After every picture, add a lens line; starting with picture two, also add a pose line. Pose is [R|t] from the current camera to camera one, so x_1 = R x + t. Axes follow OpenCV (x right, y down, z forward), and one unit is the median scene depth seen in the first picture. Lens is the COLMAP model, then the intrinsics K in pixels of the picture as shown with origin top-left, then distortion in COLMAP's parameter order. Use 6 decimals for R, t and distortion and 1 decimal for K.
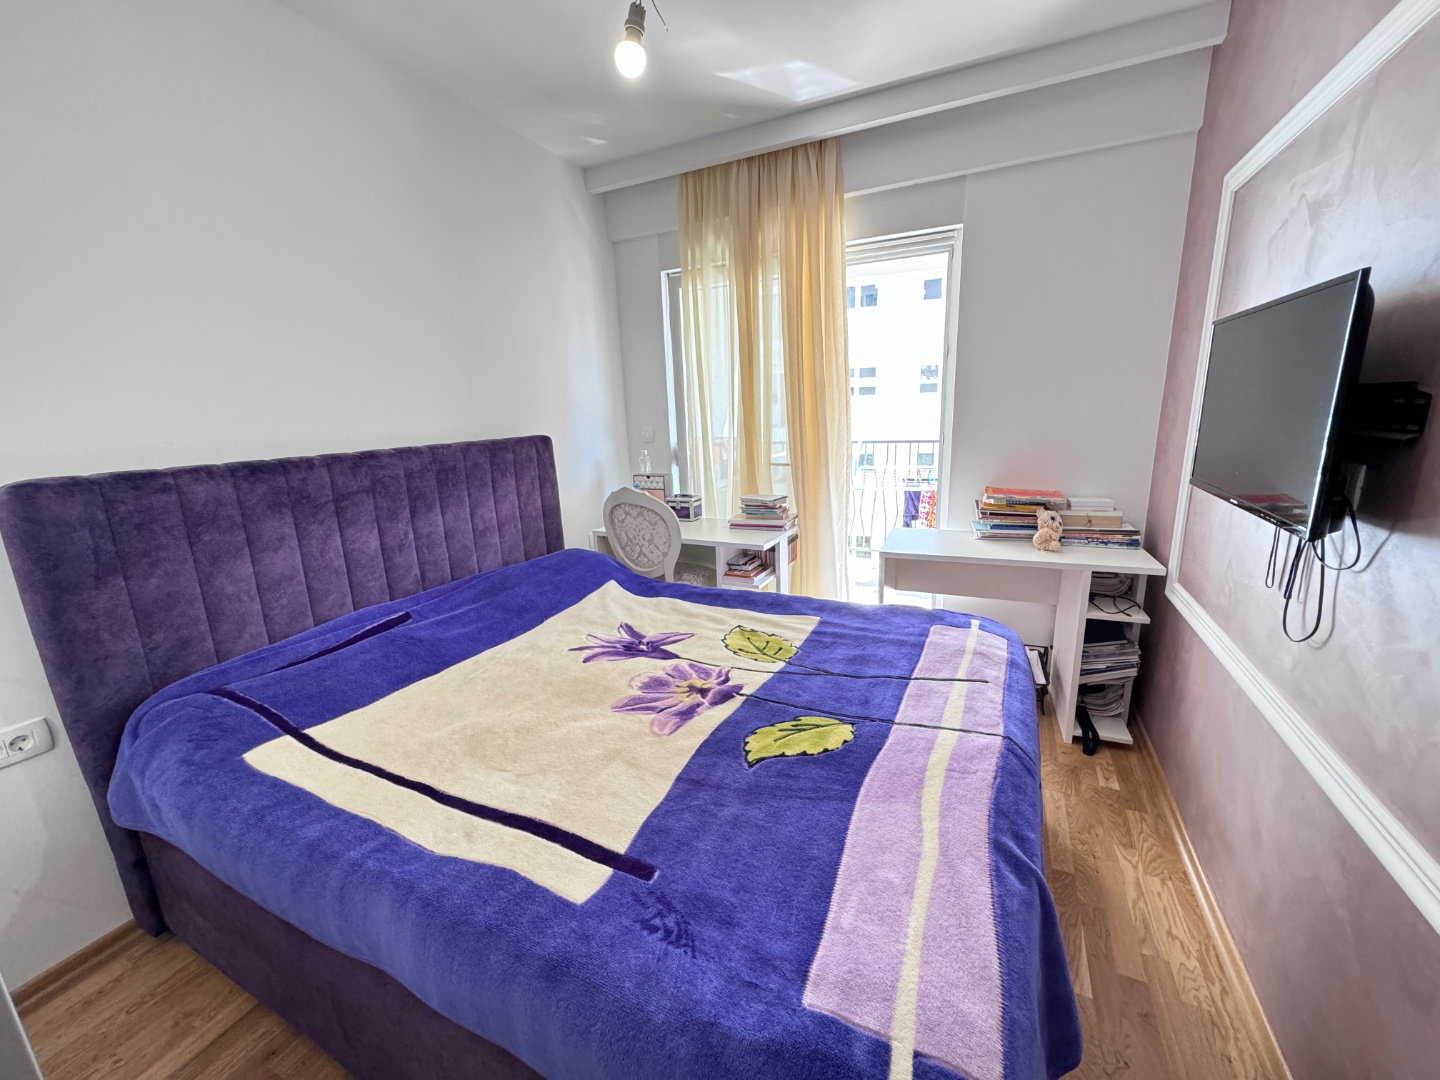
lens RADIAL K [[574.4, 0, 720.2], [0, 574.4, 541.4], [0, 0, 1]] dist [-0.005583, 0.001231]
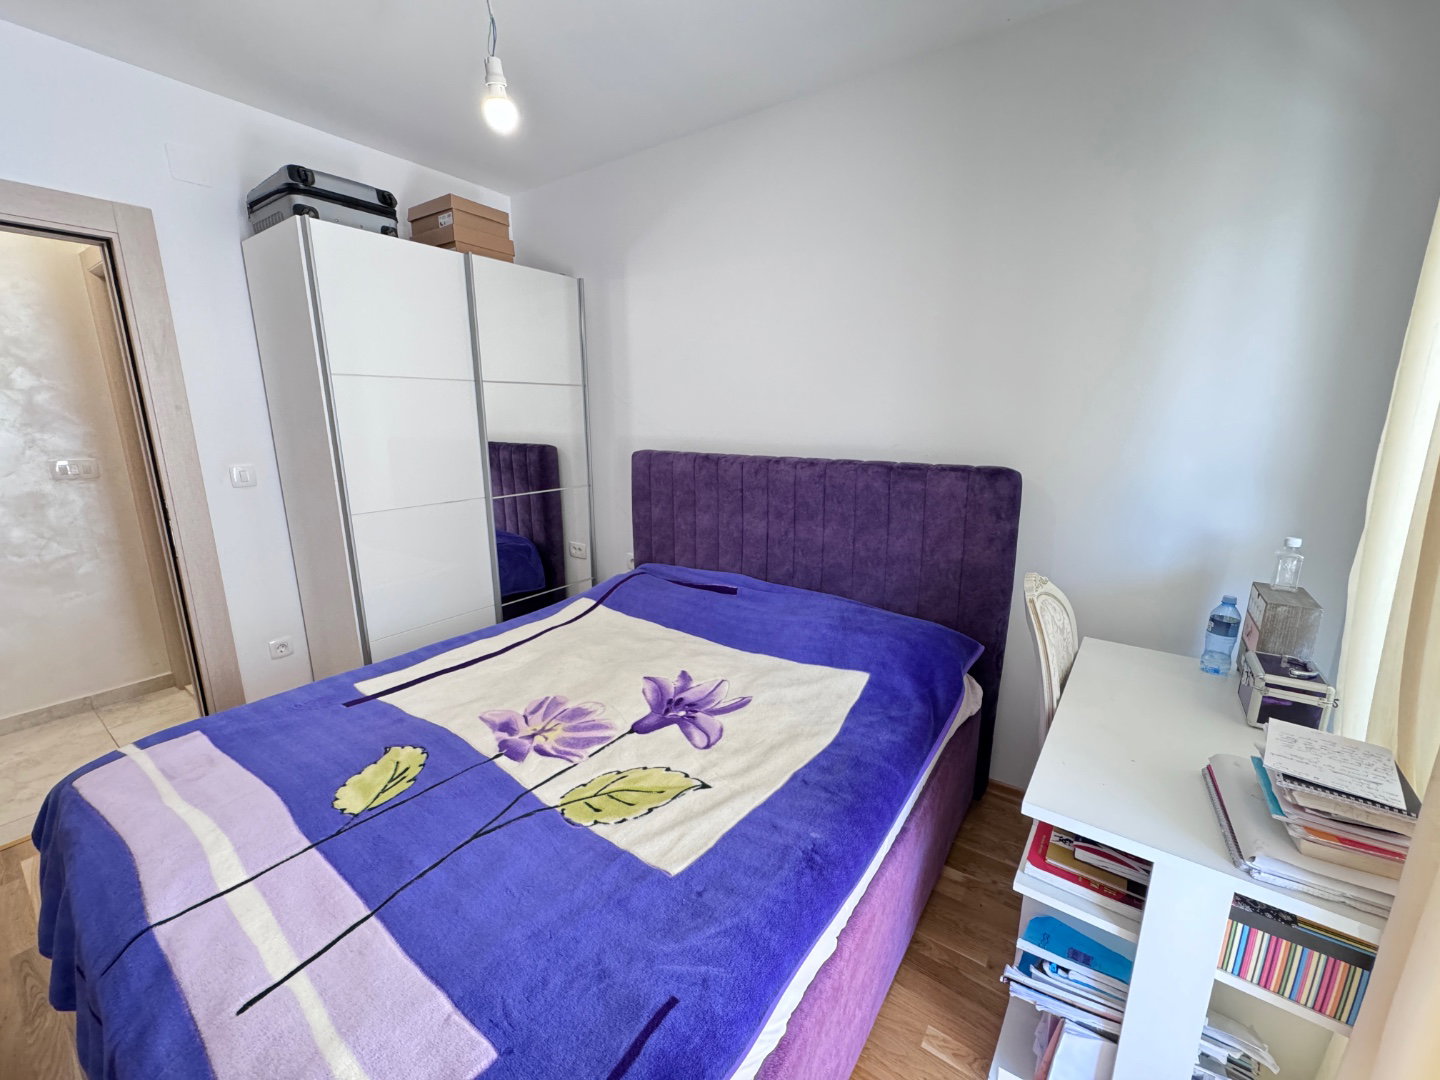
lens RADIAL K [[574.4, 0, 720.3], [0, 574.4, 540.3], [0, 0, 1]] dist [-0.005583, 0.001231]
pose [[-0.167682, 0.251944, -0.953104, 0.650807], [-0.217329, 0.933561, 0.285013, -0.337993], [0.961588, 0.254929, -0.101786, 1.136300]]
